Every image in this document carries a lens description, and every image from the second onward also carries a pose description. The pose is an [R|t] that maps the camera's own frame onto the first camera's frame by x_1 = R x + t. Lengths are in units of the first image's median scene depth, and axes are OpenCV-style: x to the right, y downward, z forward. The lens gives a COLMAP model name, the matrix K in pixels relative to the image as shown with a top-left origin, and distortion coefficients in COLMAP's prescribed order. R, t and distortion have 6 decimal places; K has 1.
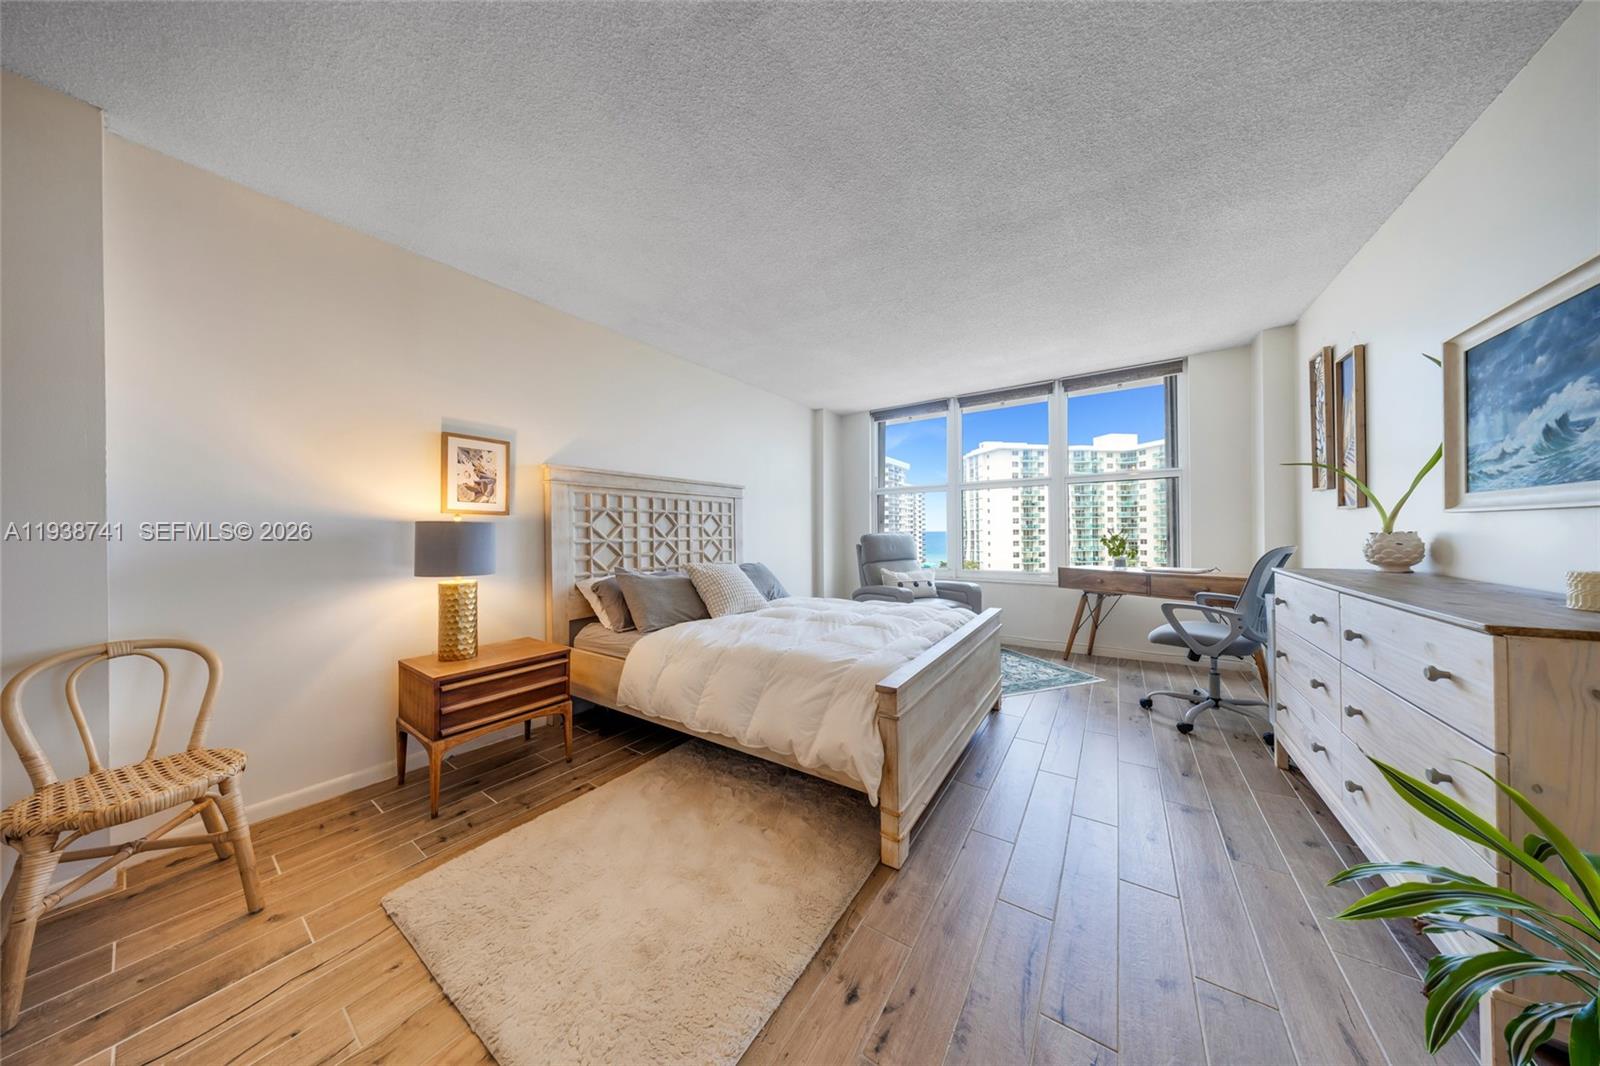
lens RADIAL K [[466.9, 0, 828.4], [0, 466.9, 530.4], [0, 0, 1]] dist [0.002278, -0.000635]
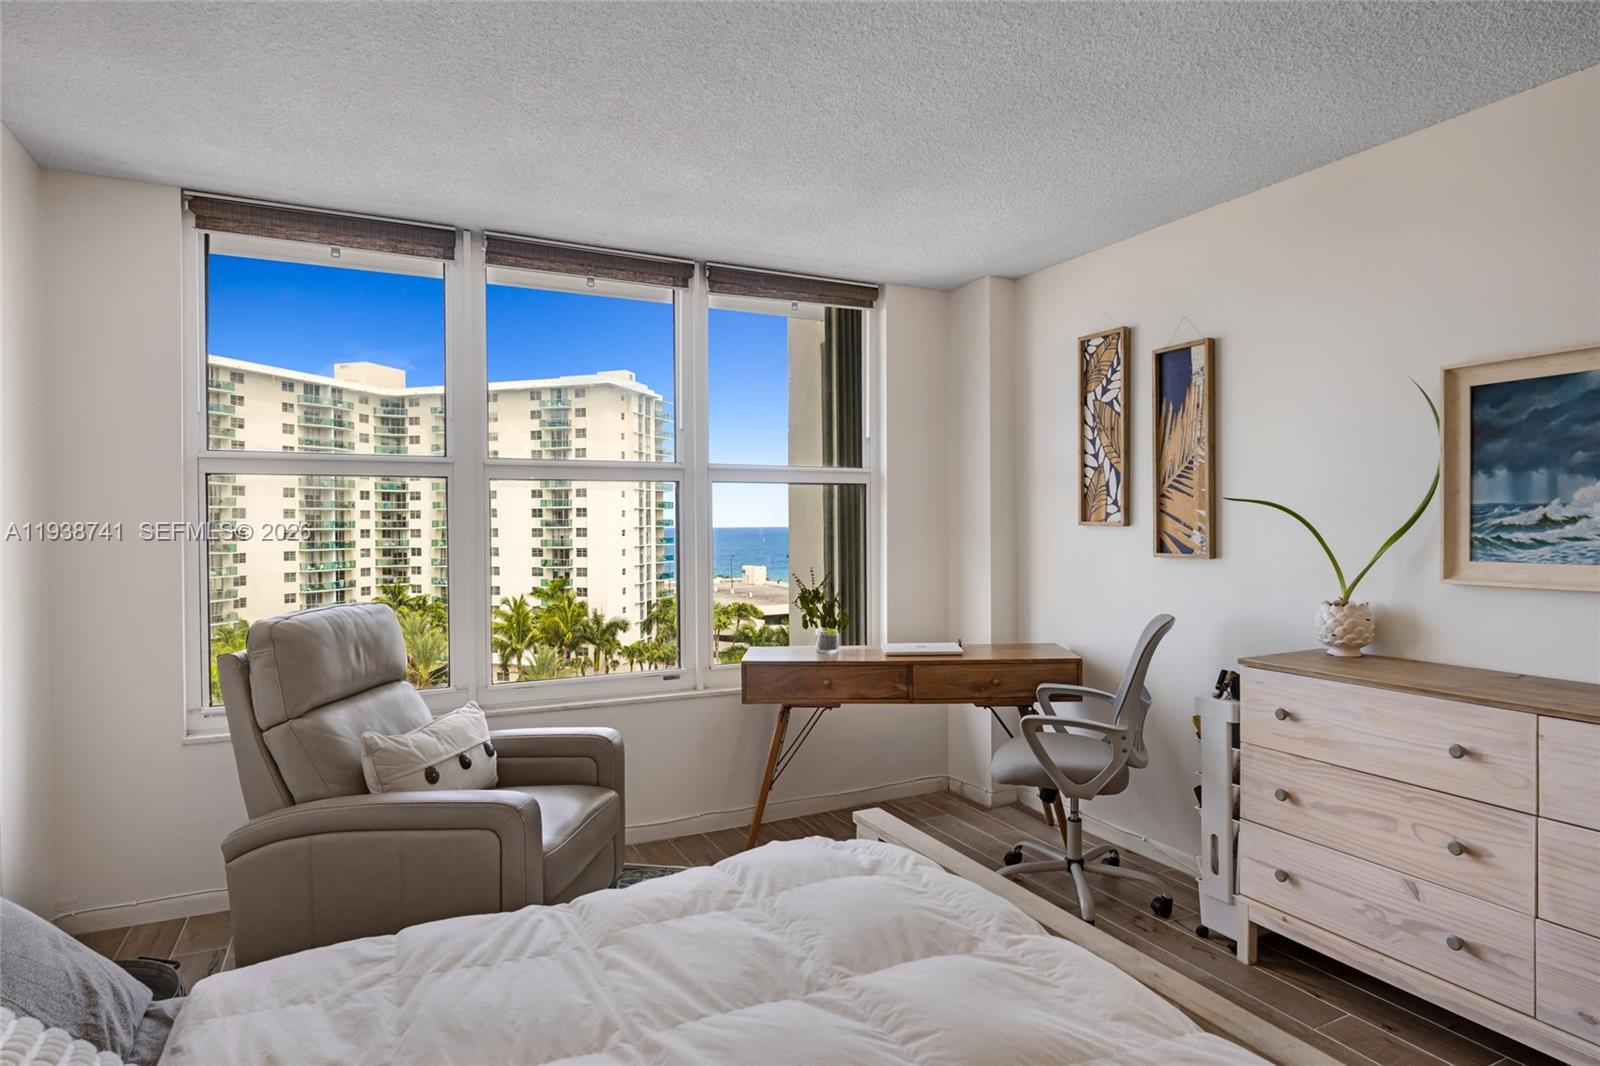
lens RADIAL K [[861.6, 0, 765.6], [0, 861.6, 537.0], [0, 0, 1]] dist [-0.013444, -0.000426]
pose [[0.534357, -0.003093, 0.845254, -0.255697], [-0.004064, 0.999972, 0.006228, -0.057913], [-0.845249, -0.006763, 0.534329, 0.573482]]
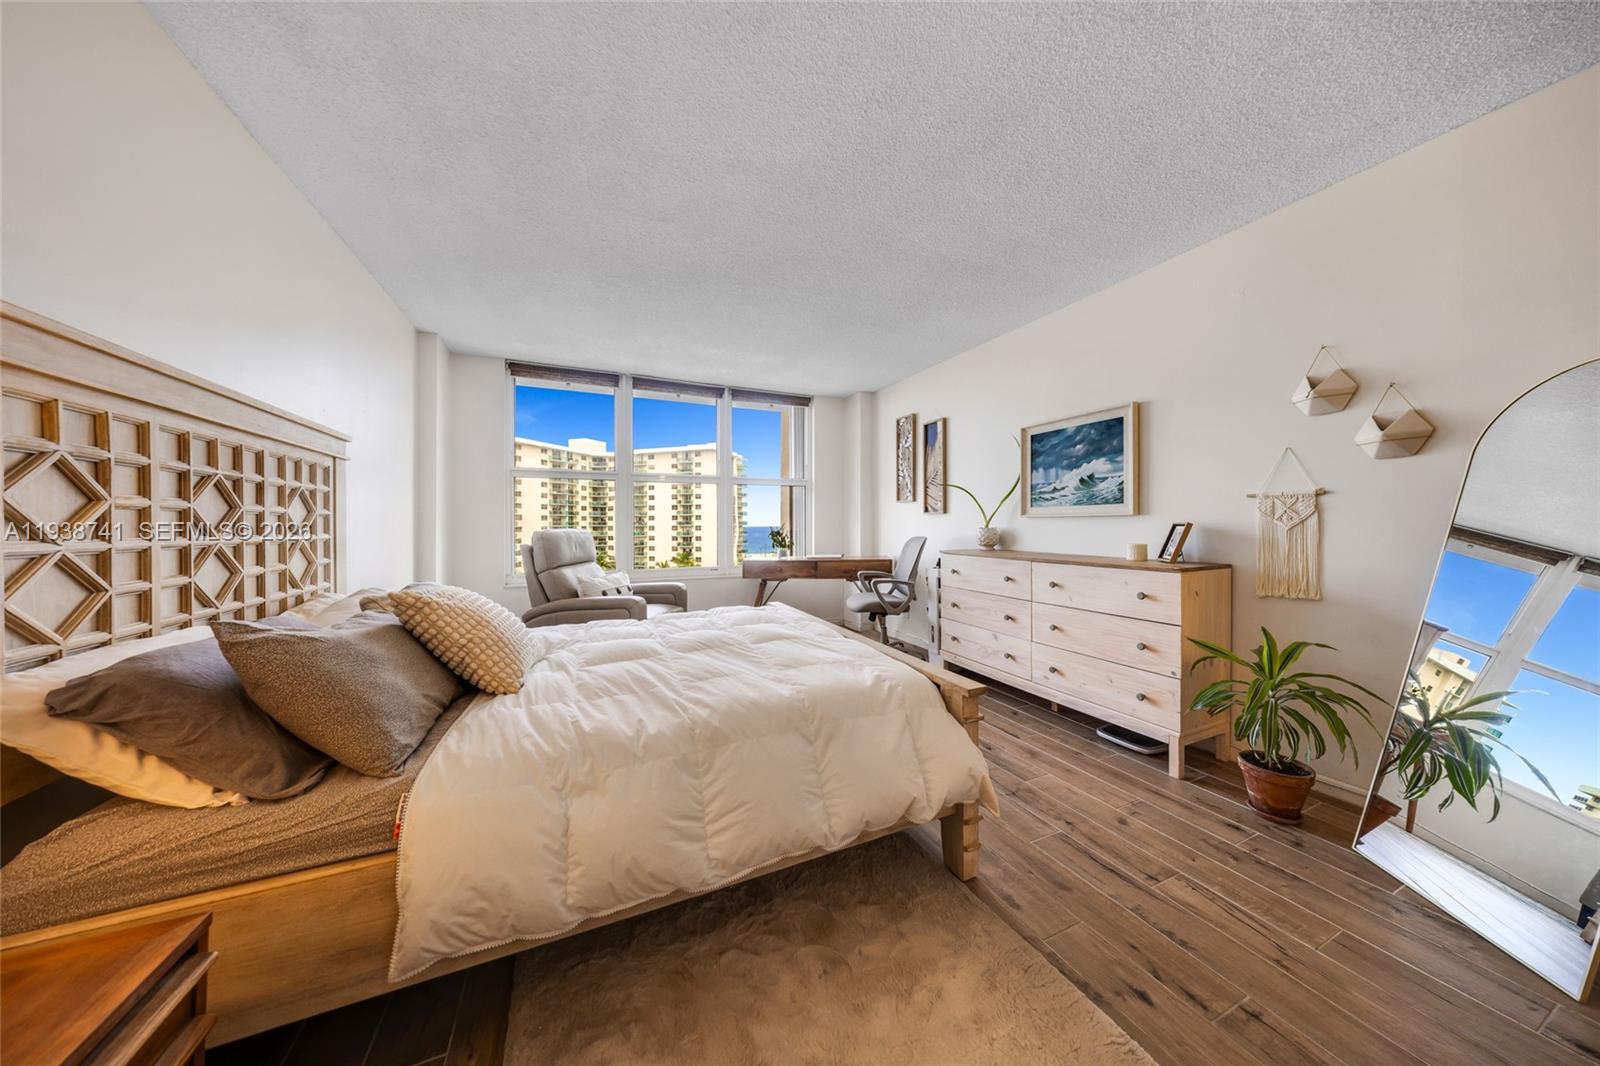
lens RADIAL K [[466.9, 0, 786.0], [0, 466.9, 524.4], [0, 0, 1]] dist [0.002278, -0.000635]
pose [[0.558390, 0.009920, 0.829519, -0.387988], [-0.002837, 0.999945, -0.010048, 0.006721], [-0.829574, 0.003258, 0.558388, 0.349246]]
